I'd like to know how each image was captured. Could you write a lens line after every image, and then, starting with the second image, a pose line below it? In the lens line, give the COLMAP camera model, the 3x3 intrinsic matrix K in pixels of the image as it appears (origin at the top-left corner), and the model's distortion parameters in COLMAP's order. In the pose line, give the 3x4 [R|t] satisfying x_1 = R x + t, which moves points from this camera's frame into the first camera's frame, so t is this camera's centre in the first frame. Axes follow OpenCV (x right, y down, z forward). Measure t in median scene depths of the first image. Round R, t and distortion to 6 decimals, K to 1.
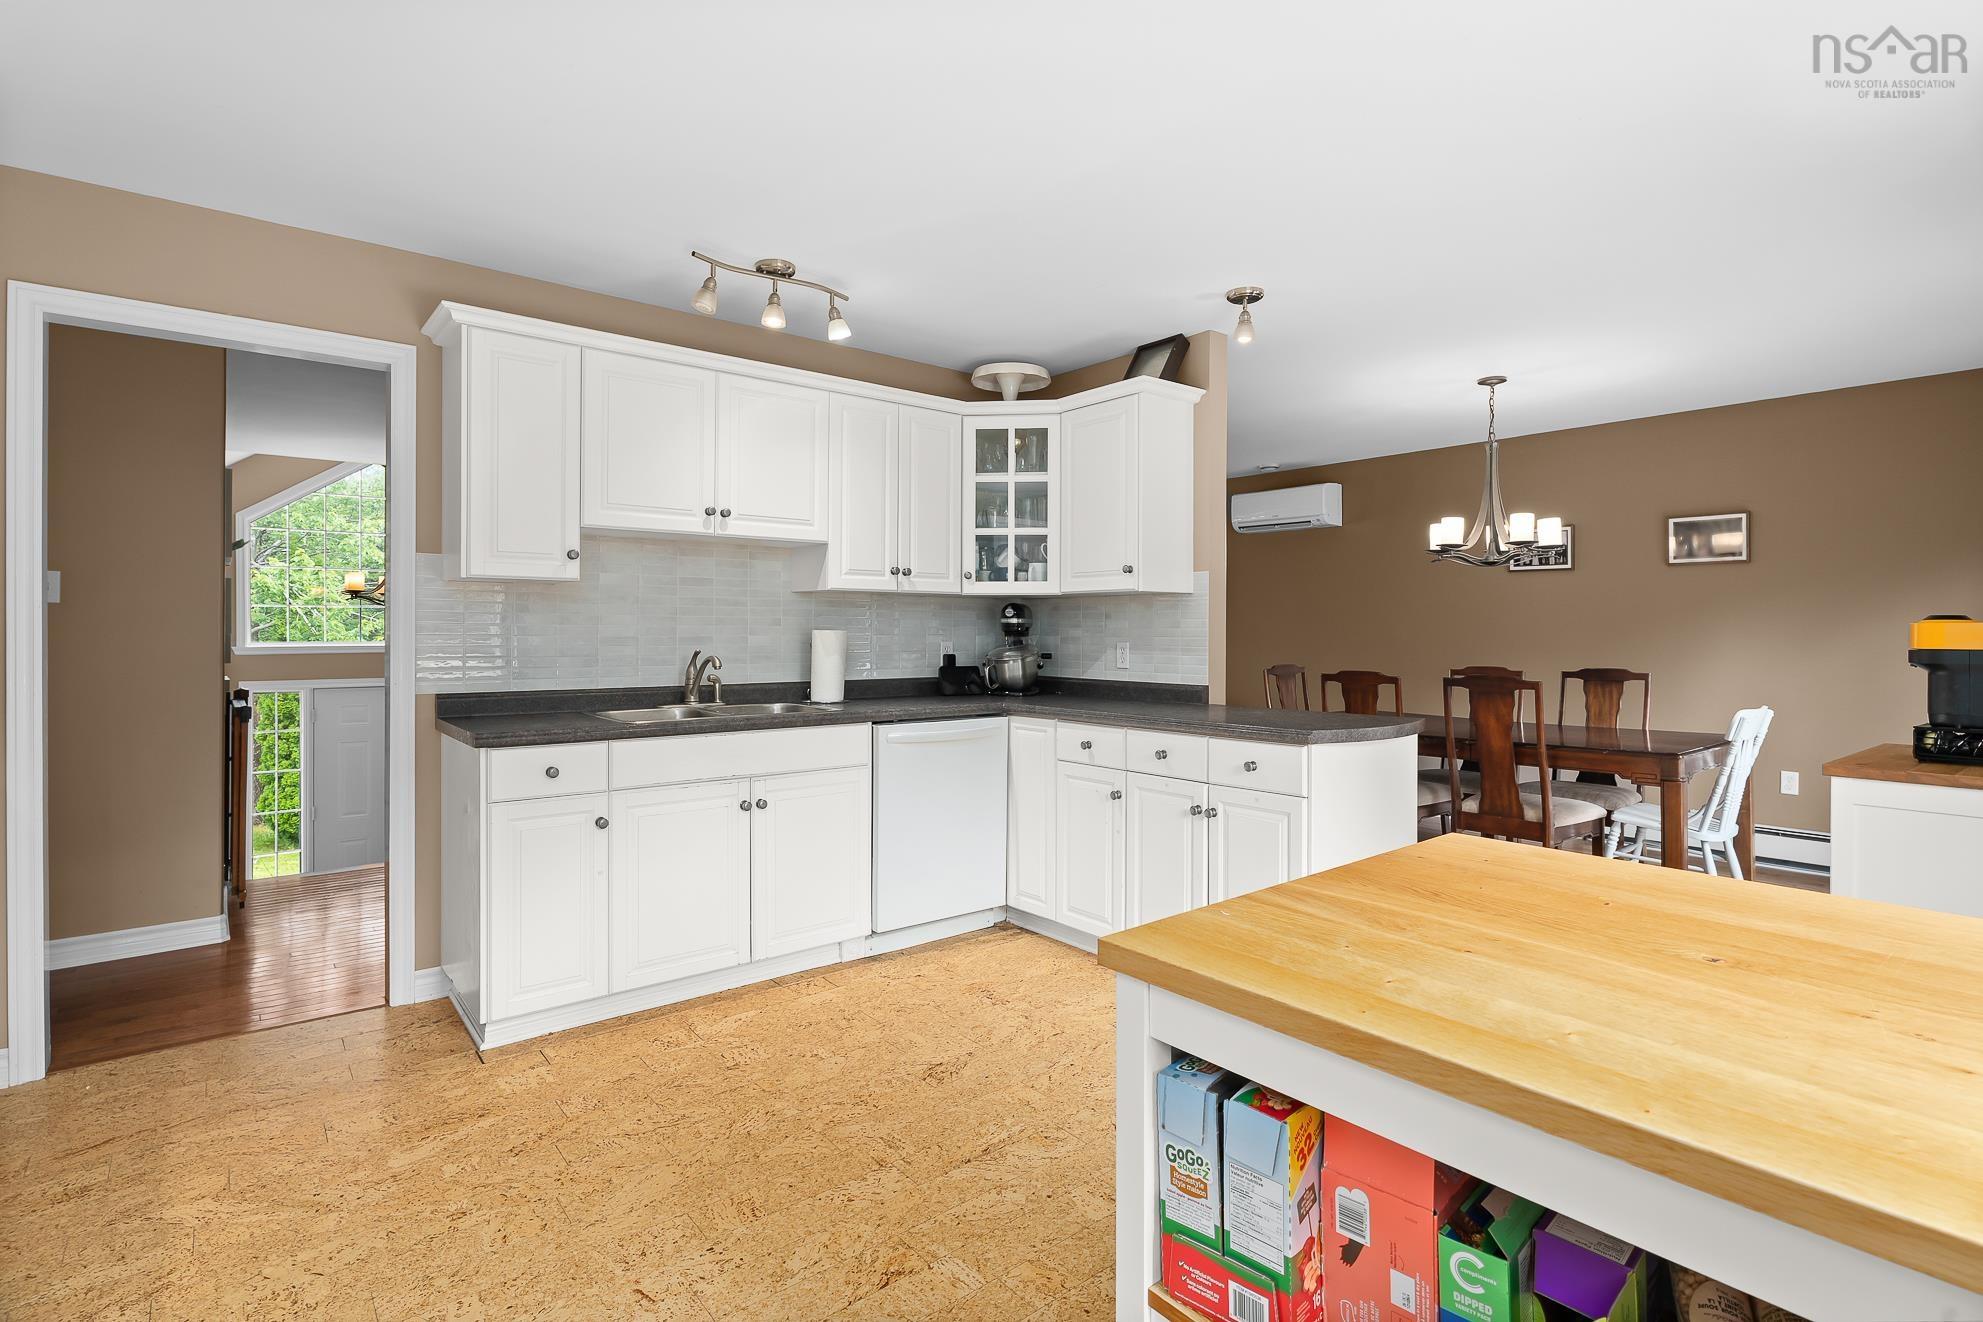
lens RADIAL K [[949.6, 0, 996.7], [0, 949.6, 630.5], [0, 0, 1]] dist [-0.009639, -0.000439]
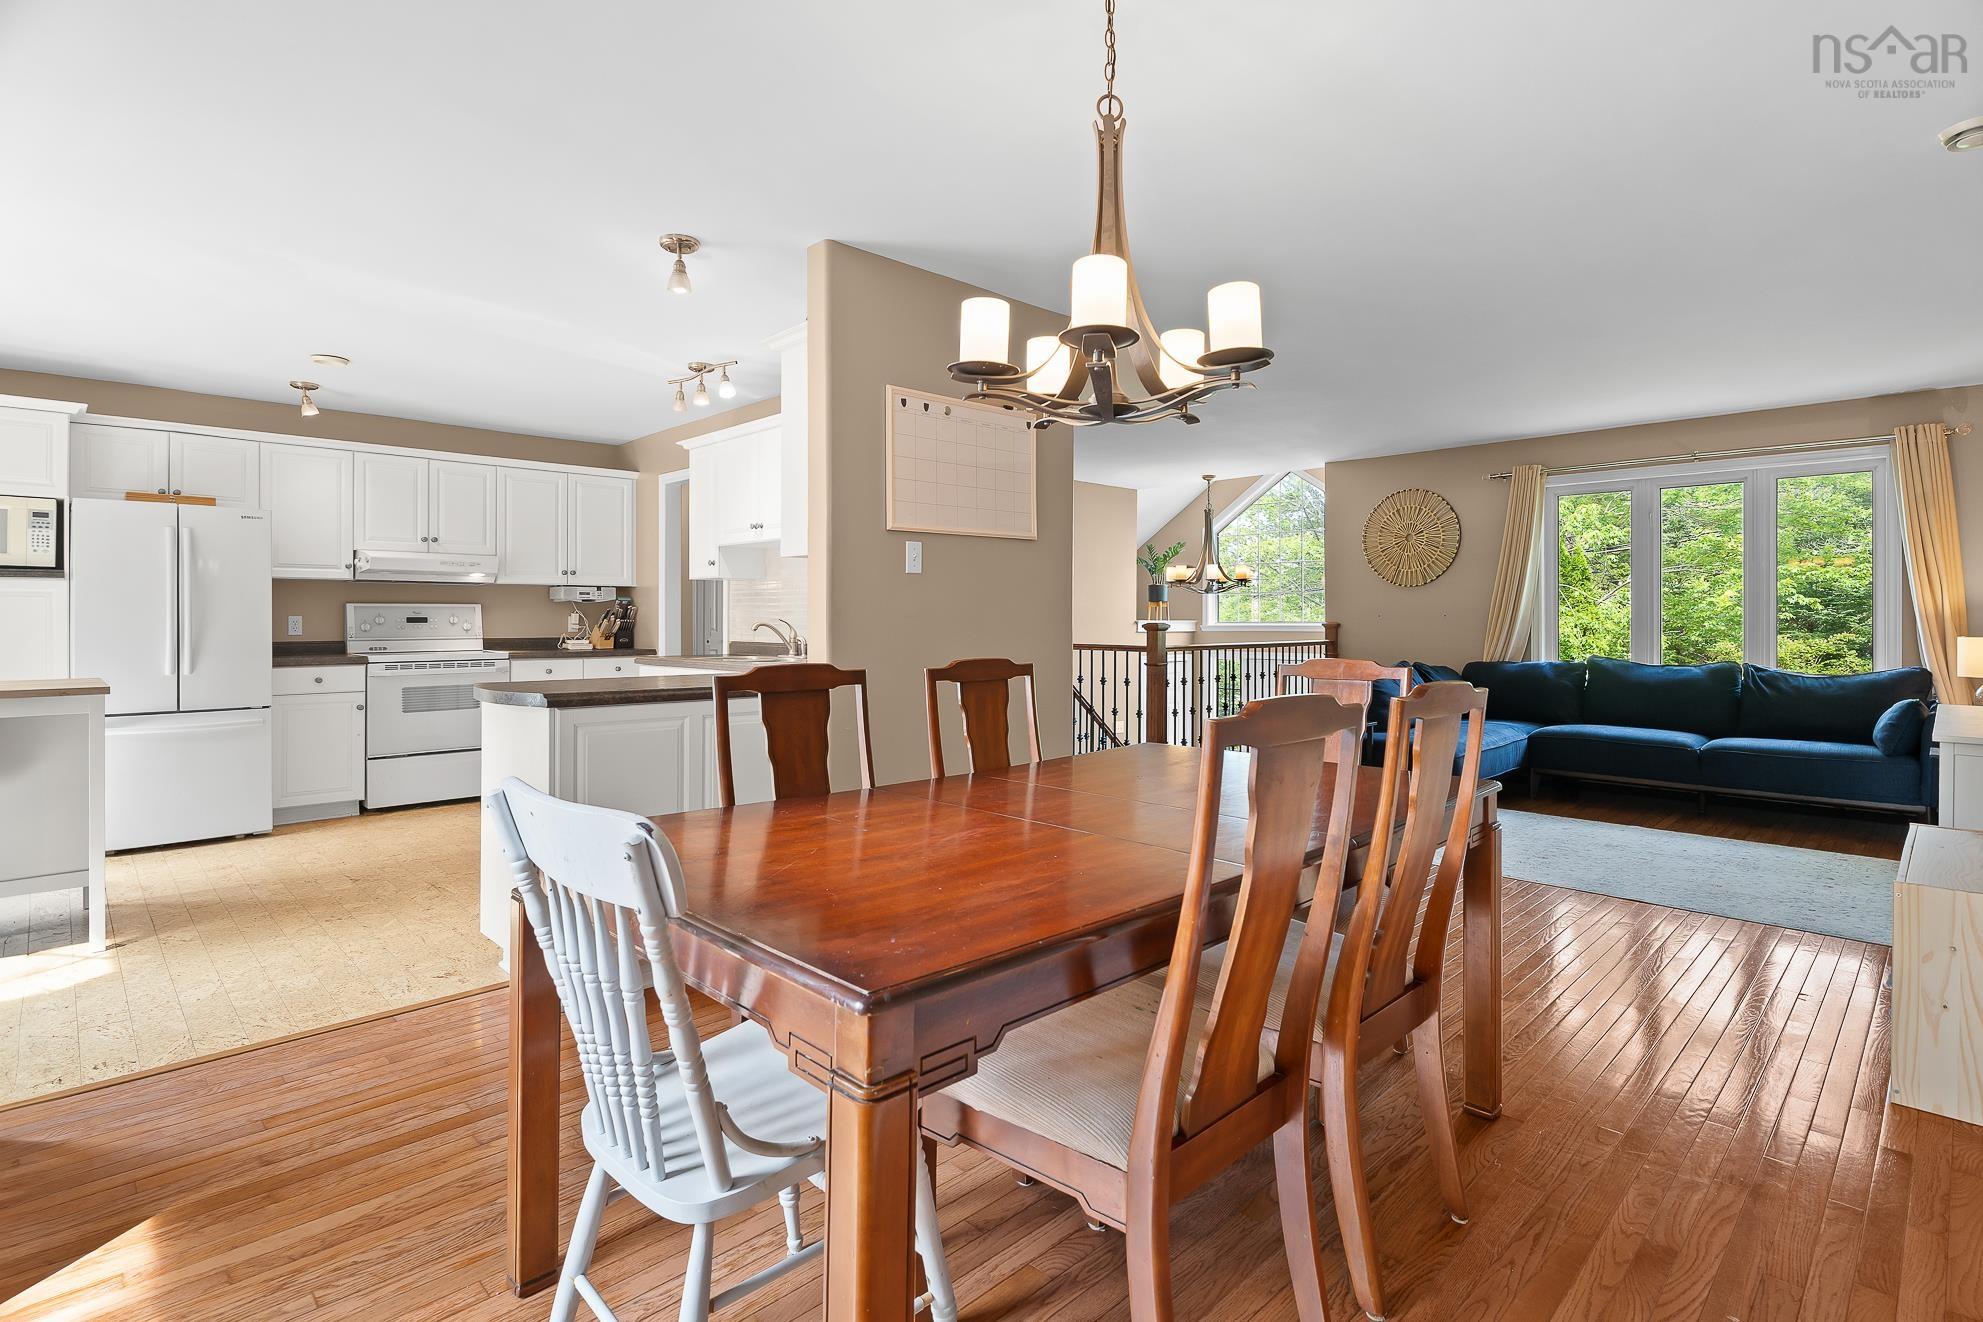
lens RADIAL K [[963.5, 0, 985.3], [0, 963.5, 618.4], [0, 0, 1]] dist [-0.005626, -0.001536]
pose [[0.091360, -0.003555, -0.995812, 1.410907], [-0.001159, 0.999993, -0.003676, 0.029065], [0.995817, 0.001490, 0.091355, 1.373116]]
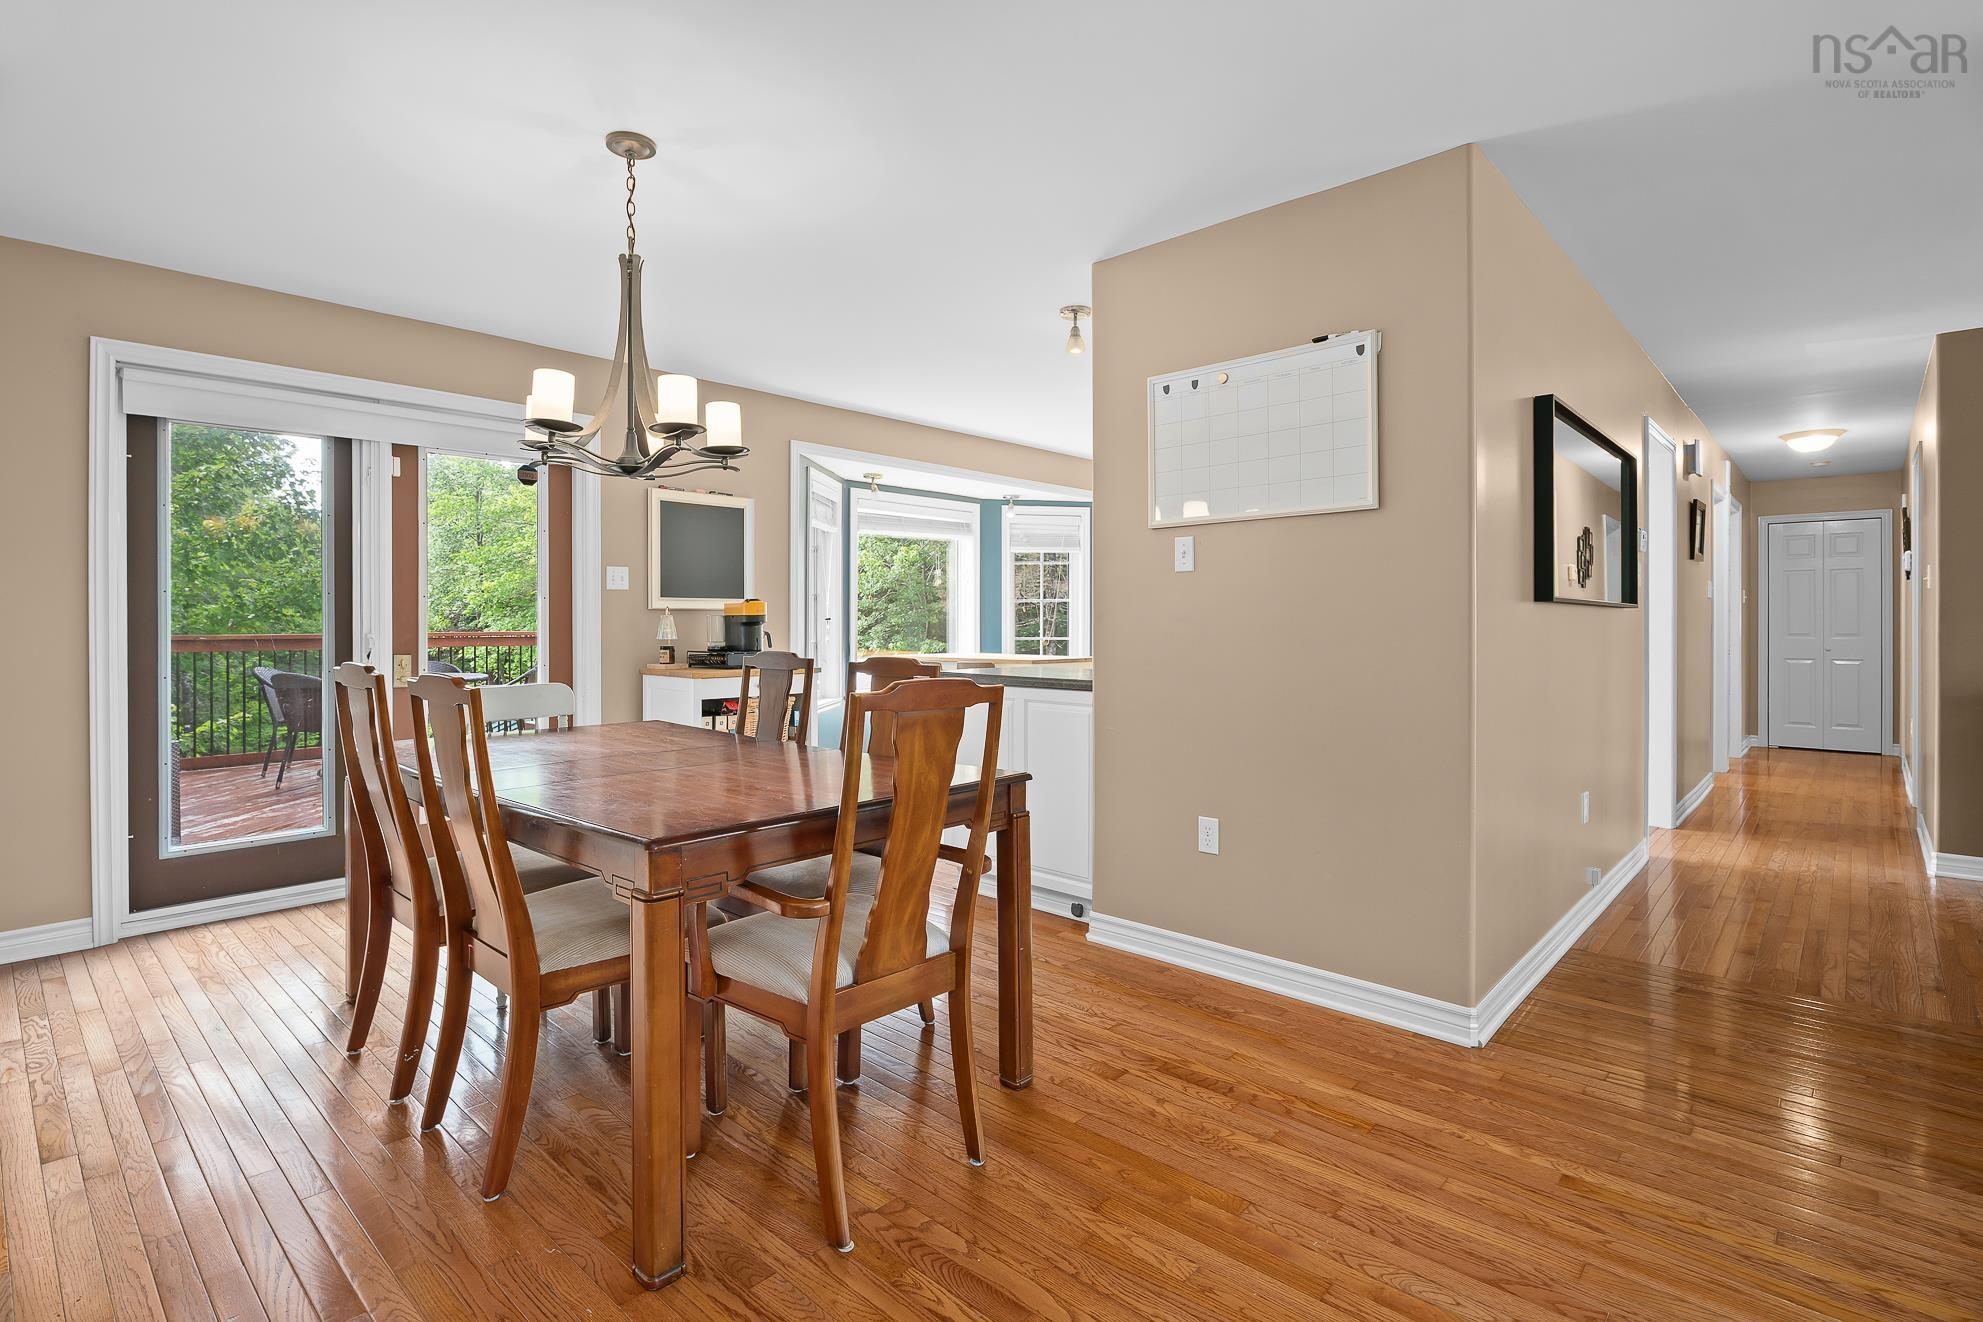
lens RADIAL K [[963.5, 0, 985.3], [0, 963.5, 618.4], [0, 0, 1]] dist [-0.005626, -0.001536]
pose [[-0.989499, -0.006117, -0.144411, 0.618391], [-0.005416, 0.999972, -0.005249, 0.028918], [0.144439, -0.004412, -0.989504, 2.402849]]
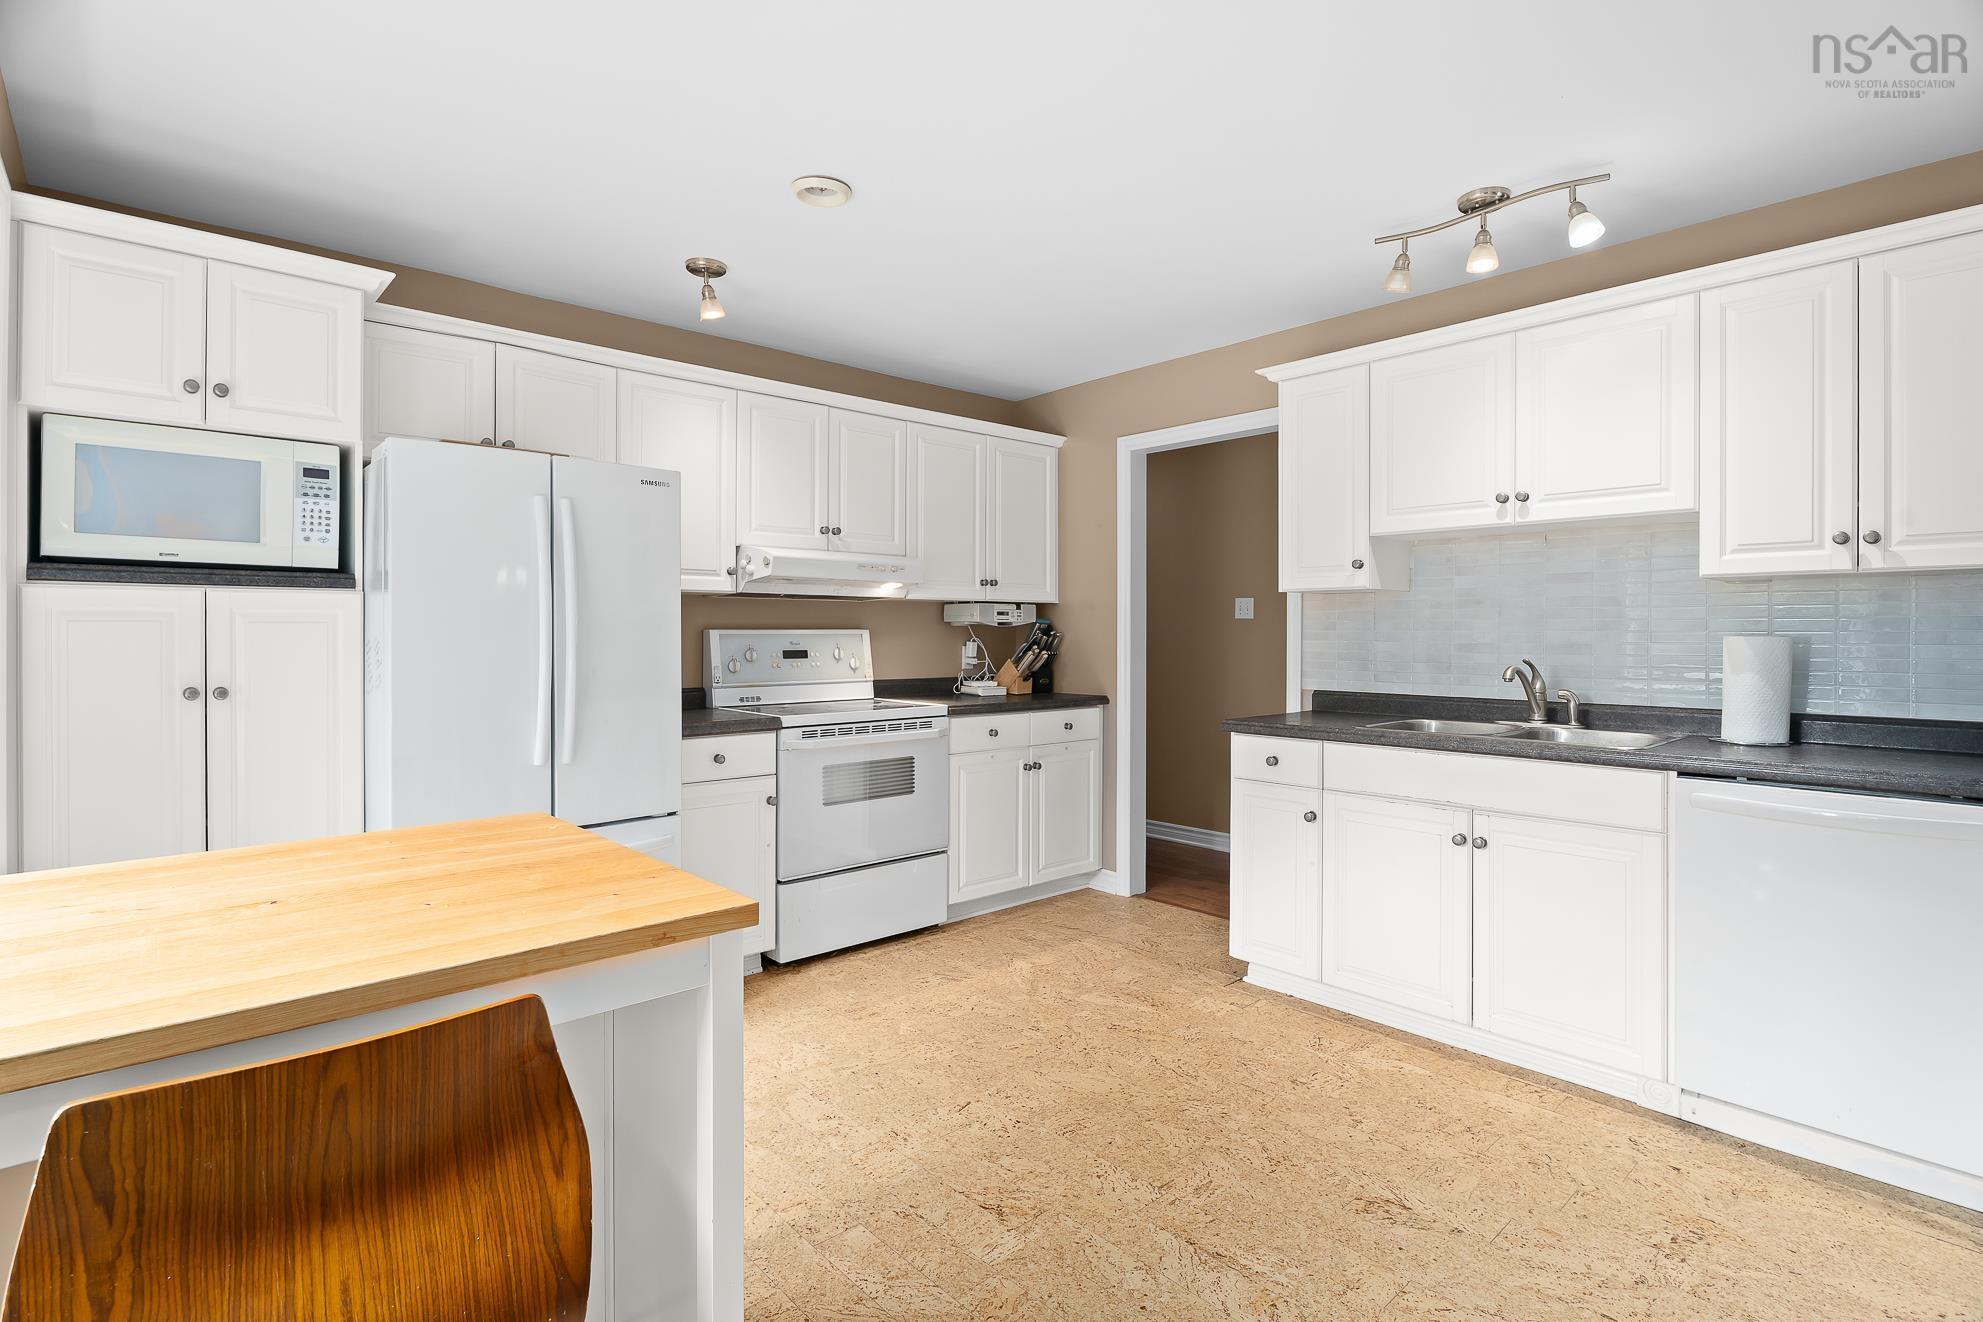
lens RADIAL K [[948.7, 0, 983.5], [0, 948.7, 634.1], [0, 0, 1]] dist [-0.011459, 0.000130]
pose [[0.047168, -0.003126, -0.998882, 0.596088], [-0.001919, 0.999993, -0.003221, 0.001421], [0.998885, 0.002069, 0.047161, 0.548706]]
